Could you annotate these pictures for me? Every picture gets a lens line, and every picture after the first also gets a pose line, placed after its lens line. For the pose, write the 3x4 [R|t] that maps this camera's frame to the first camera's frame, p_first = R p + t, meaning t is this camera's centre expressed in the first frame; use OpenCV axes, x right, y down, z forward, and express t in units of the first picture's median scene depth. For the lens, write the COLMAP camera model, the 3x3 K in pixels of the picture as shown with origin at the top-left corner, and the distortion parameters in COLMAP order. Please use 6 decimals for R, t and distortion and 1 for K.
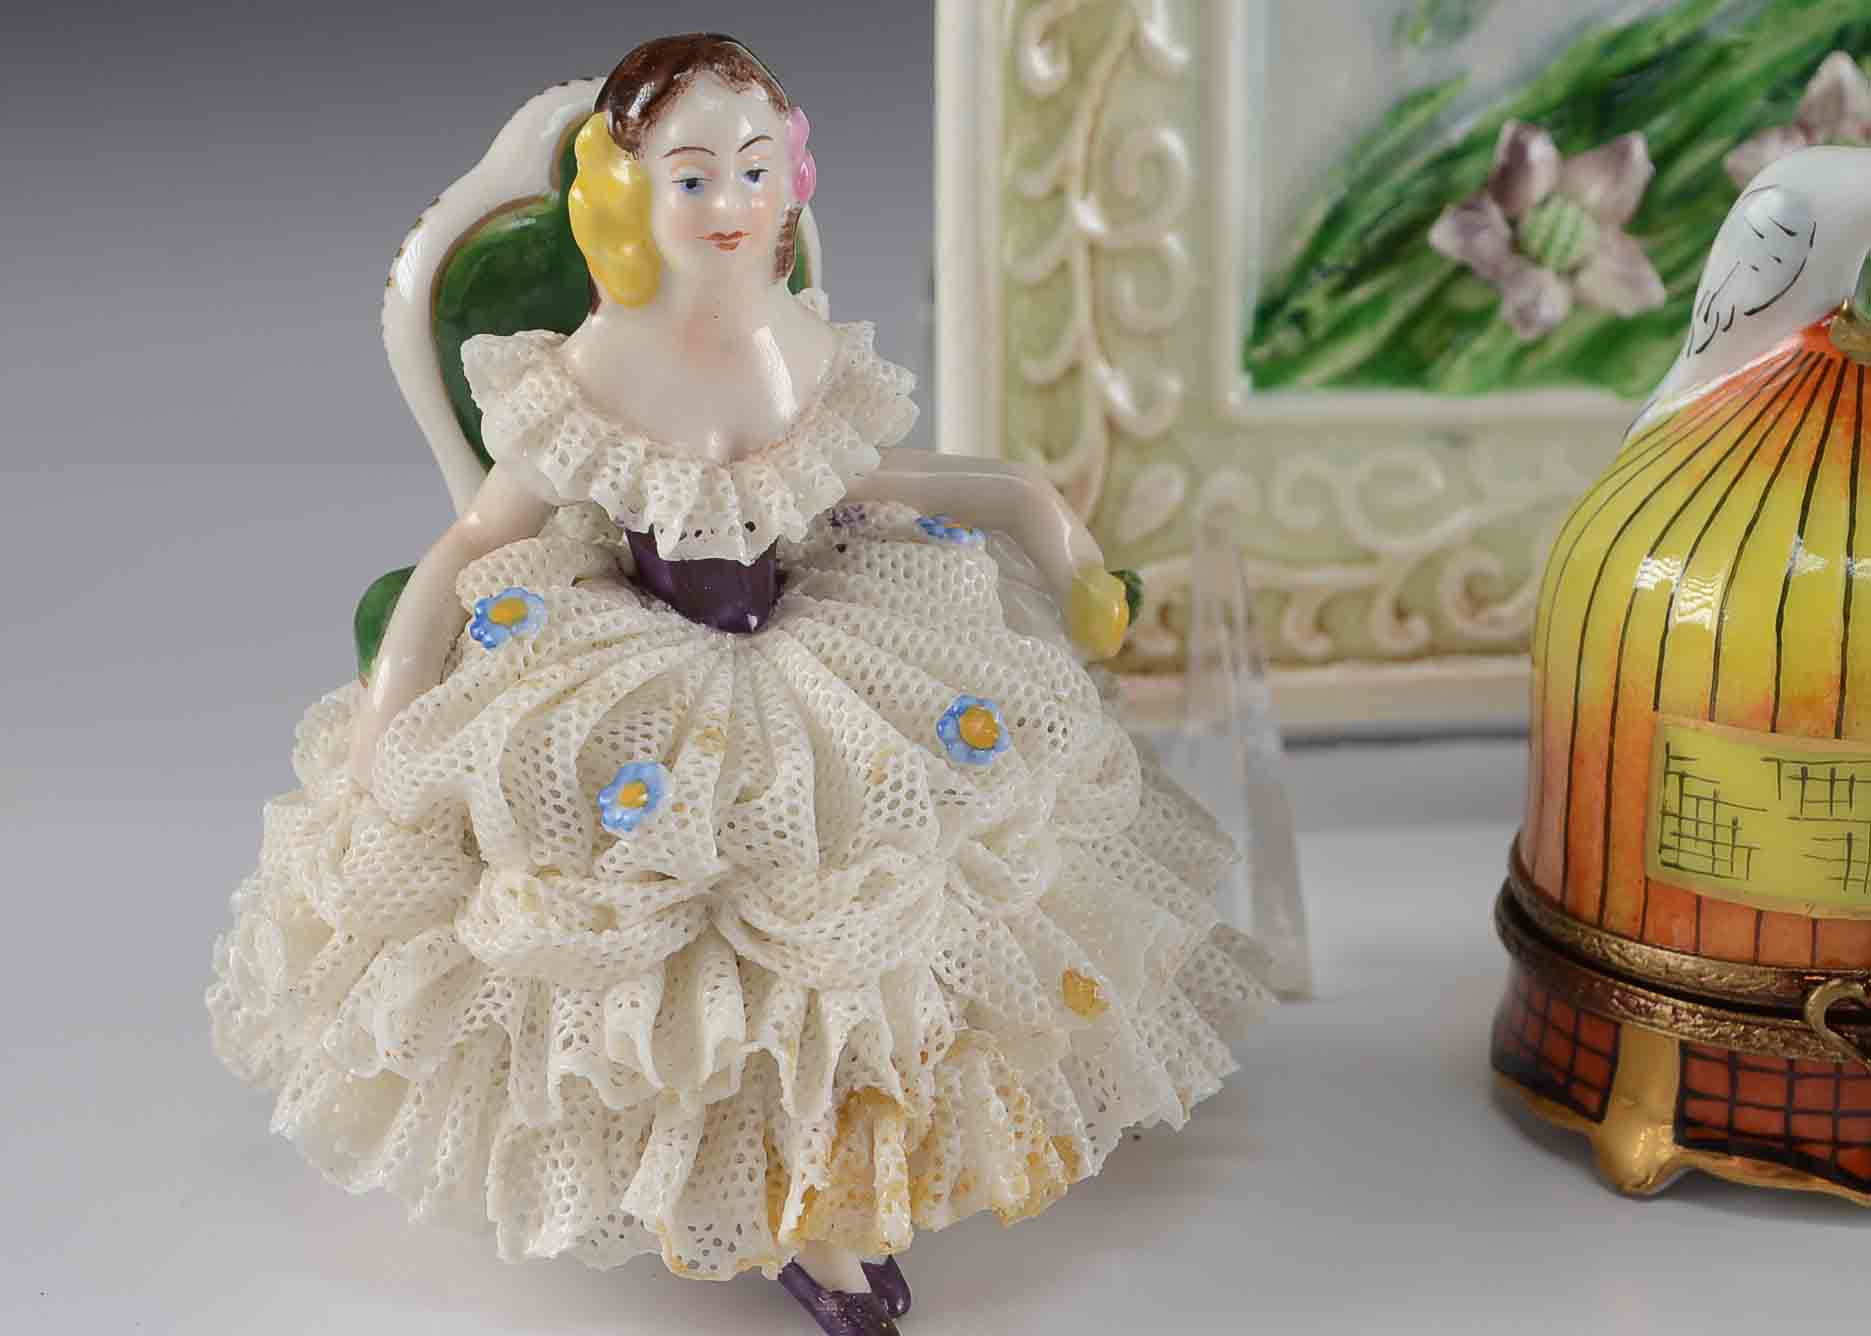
lens RADIAL K [[4780.0, 0, 840.5], [0, 4780.0, 671.6], [0, 0, 1]] dist [0.054227, -0.014170]
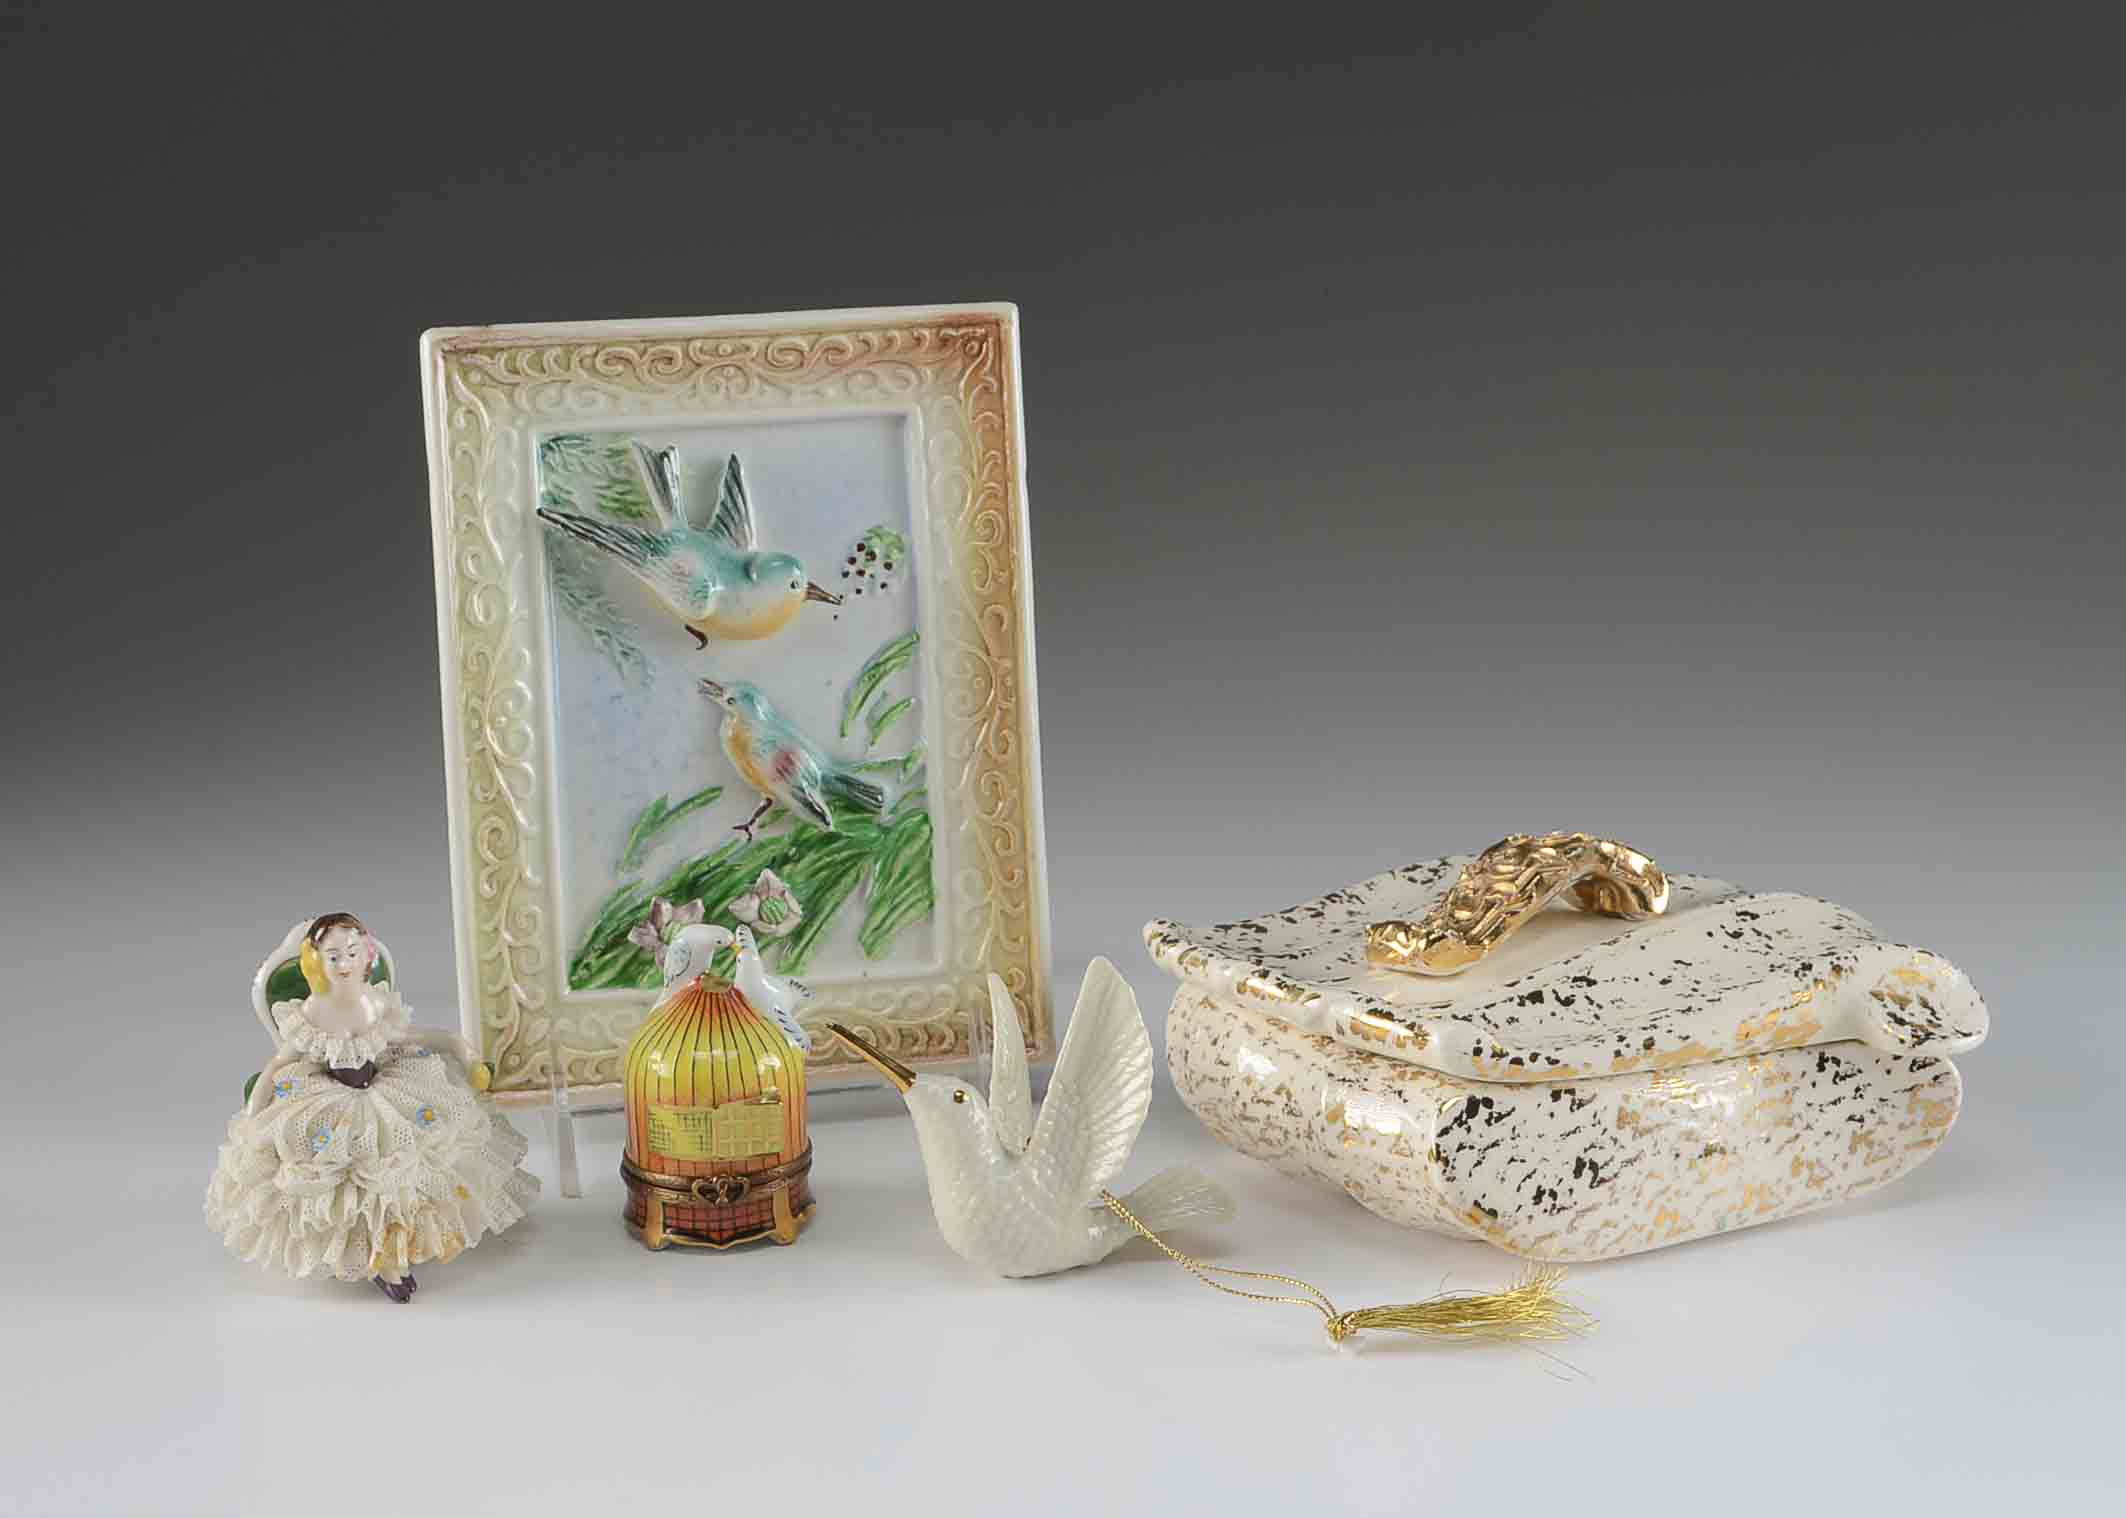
lens RADIAL K [[3928.1, 0, 1063.0], [0, 3928.1, 759.0], [0, 0, 1]] dist [-0.035659, -0.145942]
pose [[0.998469, -0.040122, 0.038070, 0.356524], [0.042633, 0.996800, -0.067611, -0.029965], [-0.035235, 0.069130, 0.996985, -1.675438]]
